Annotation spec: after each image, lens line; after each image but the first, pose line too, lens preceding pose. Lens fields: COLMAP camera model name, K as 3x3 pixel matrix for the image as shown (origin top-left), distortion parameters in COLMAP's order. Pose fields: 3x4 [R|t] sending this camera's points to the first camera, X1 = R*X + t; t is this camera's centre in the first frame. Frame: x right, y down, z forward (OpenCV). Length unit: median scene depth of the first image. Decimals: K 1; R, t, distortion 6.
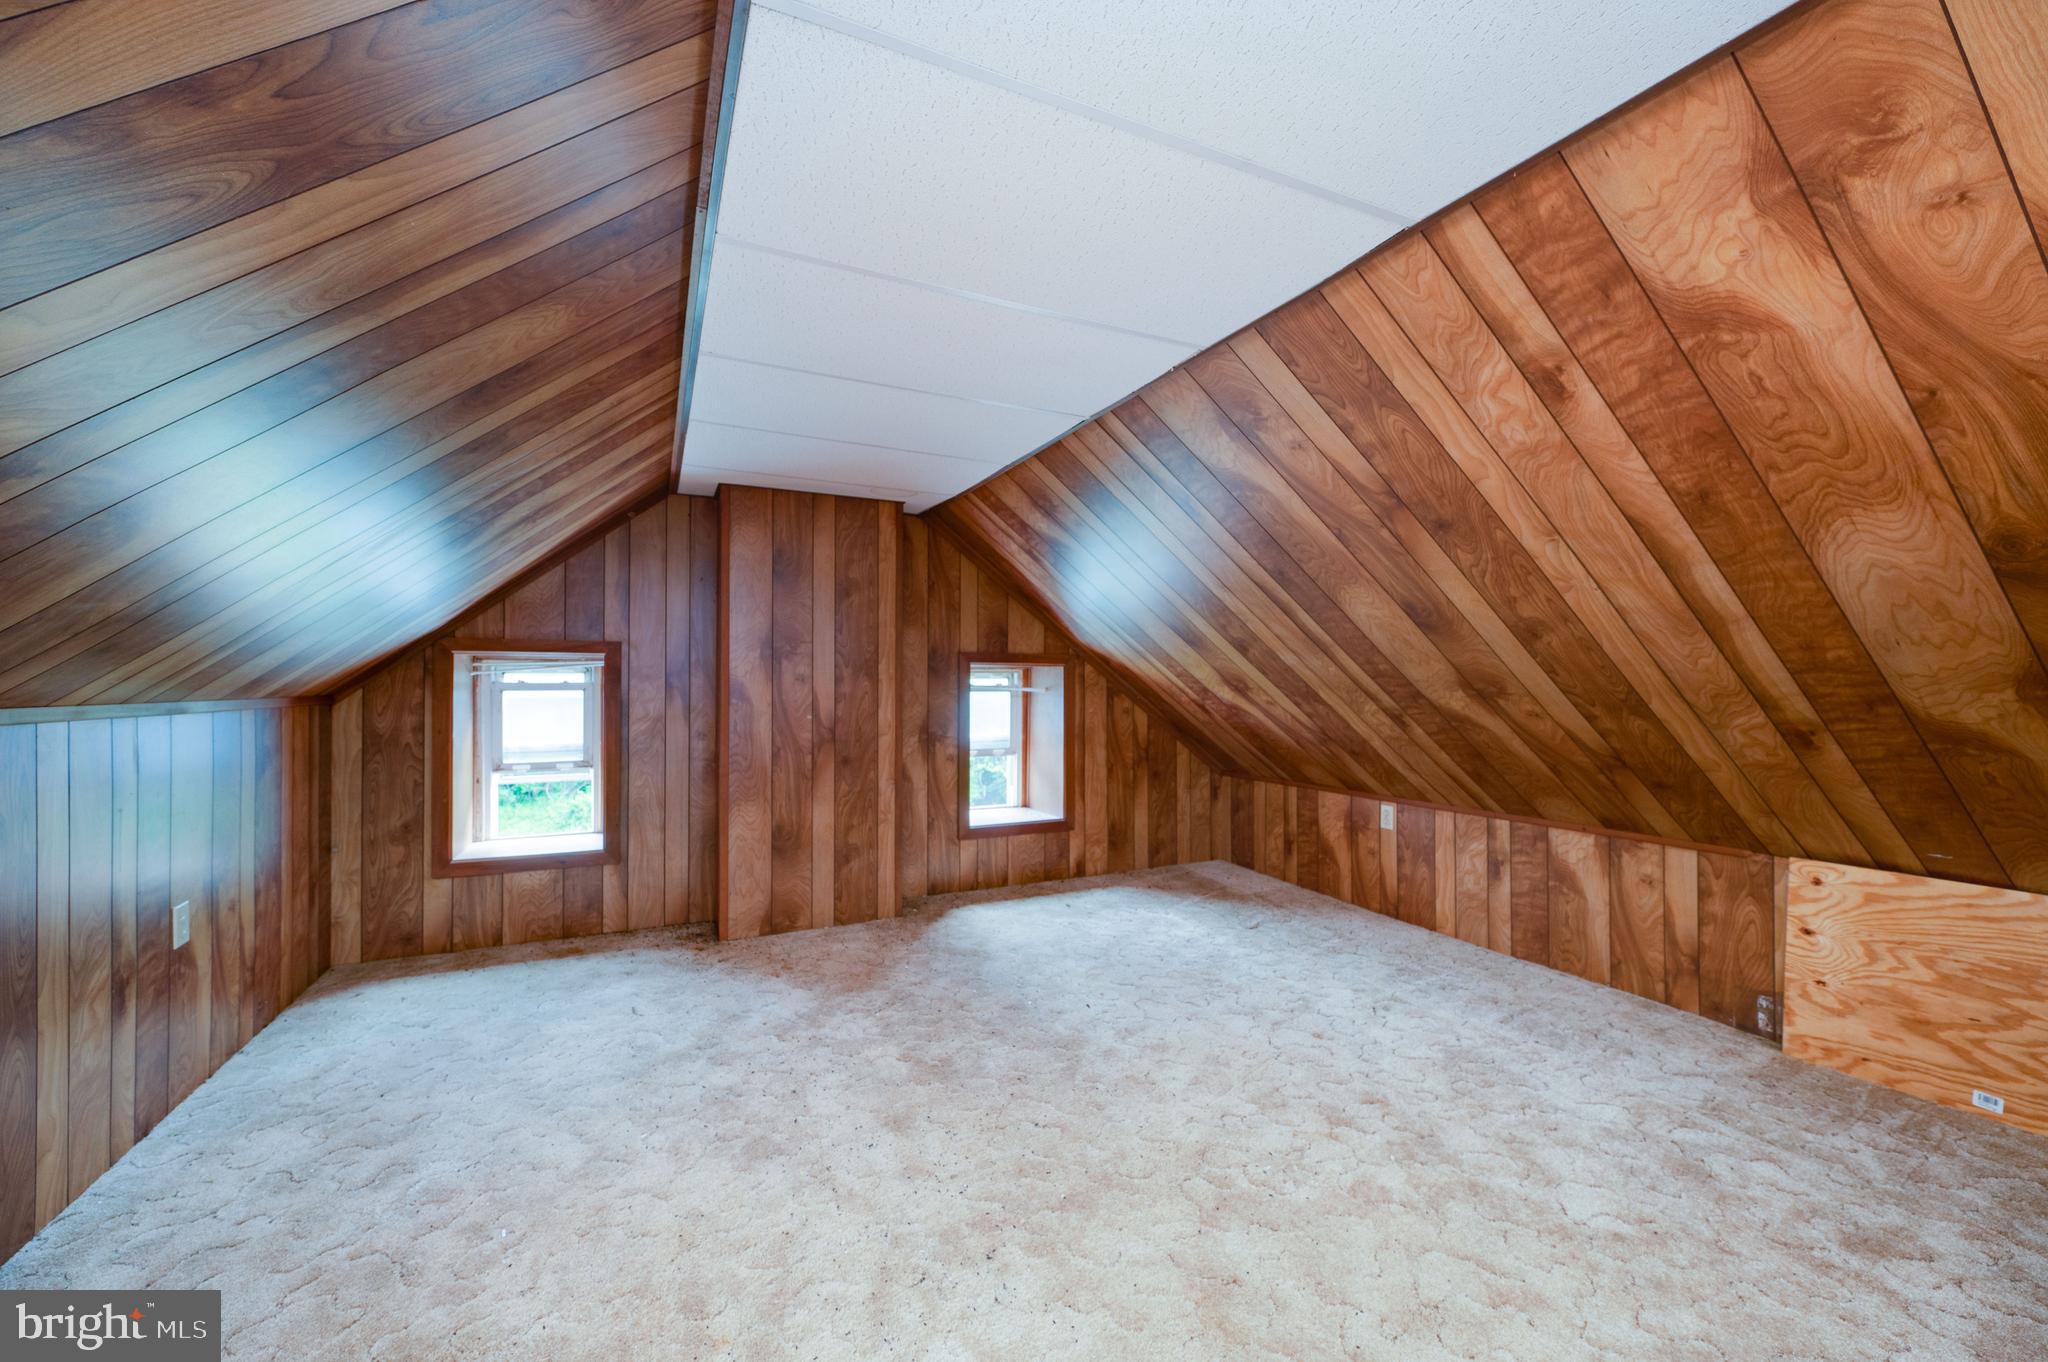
lens RADIAL K [[783.0, 0, 1019.8], [0, 783.0, 672.8], [0, 0, 1]] dist [-0.000072, -0.000058]
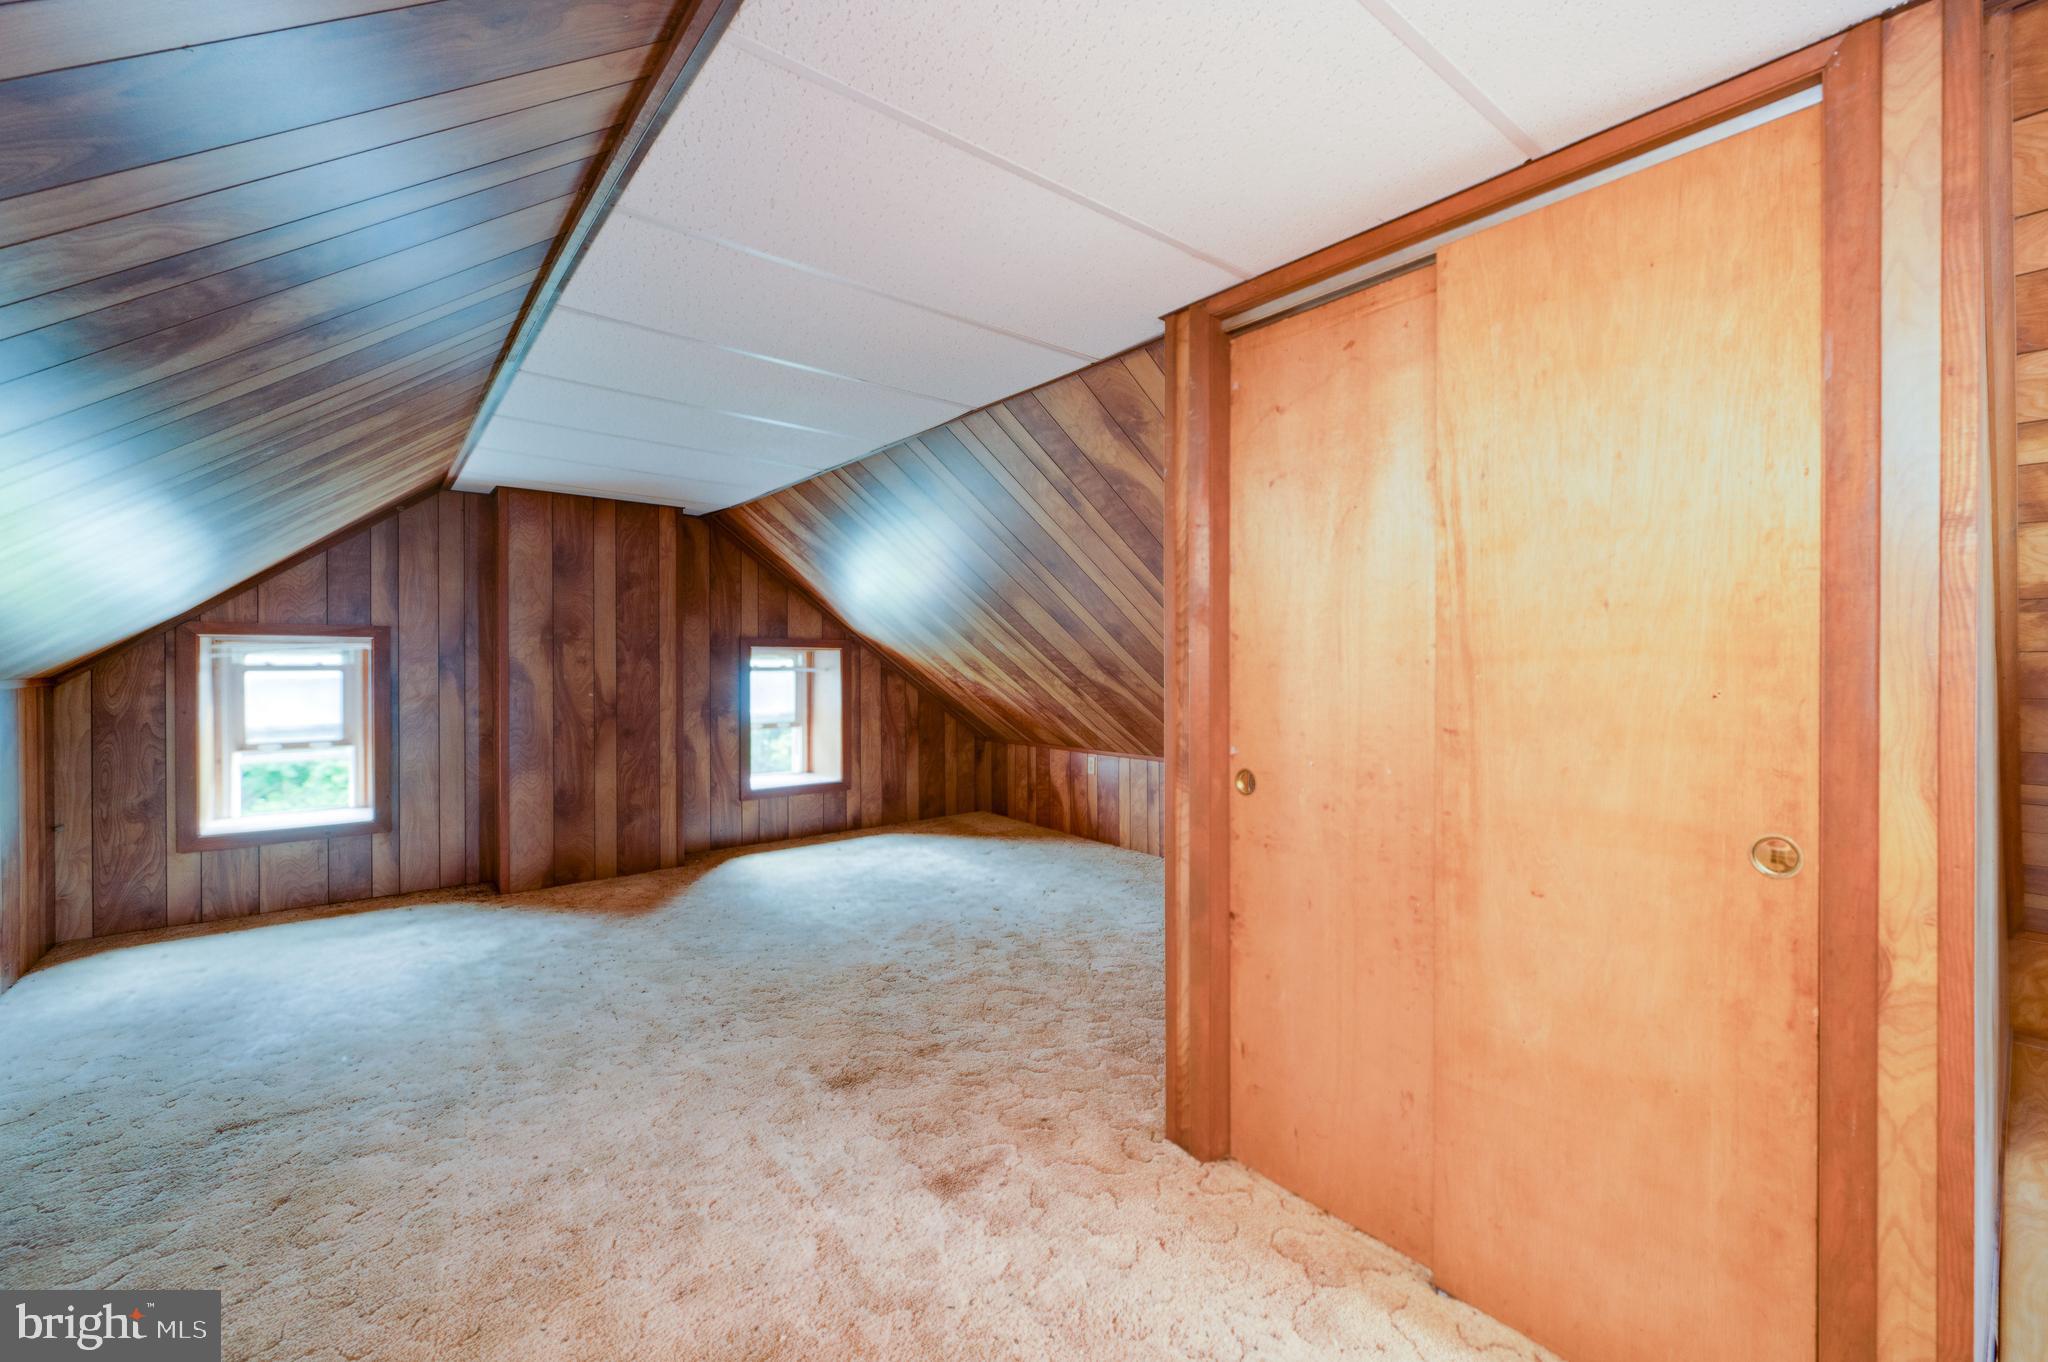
lens RADIAL K [[826.3, 0, 1119.2], [0, 826.3, 668.3], [0, 0, 1]] dist [-0.000801, -0.000318]
pose [[0.953153, -0.001858, 0.302481, 0.099875], [-0.004301, 0.999797, 0.019697, -0.008612], [-0.302456, -0.020075, 0.952952, -0.375244]]
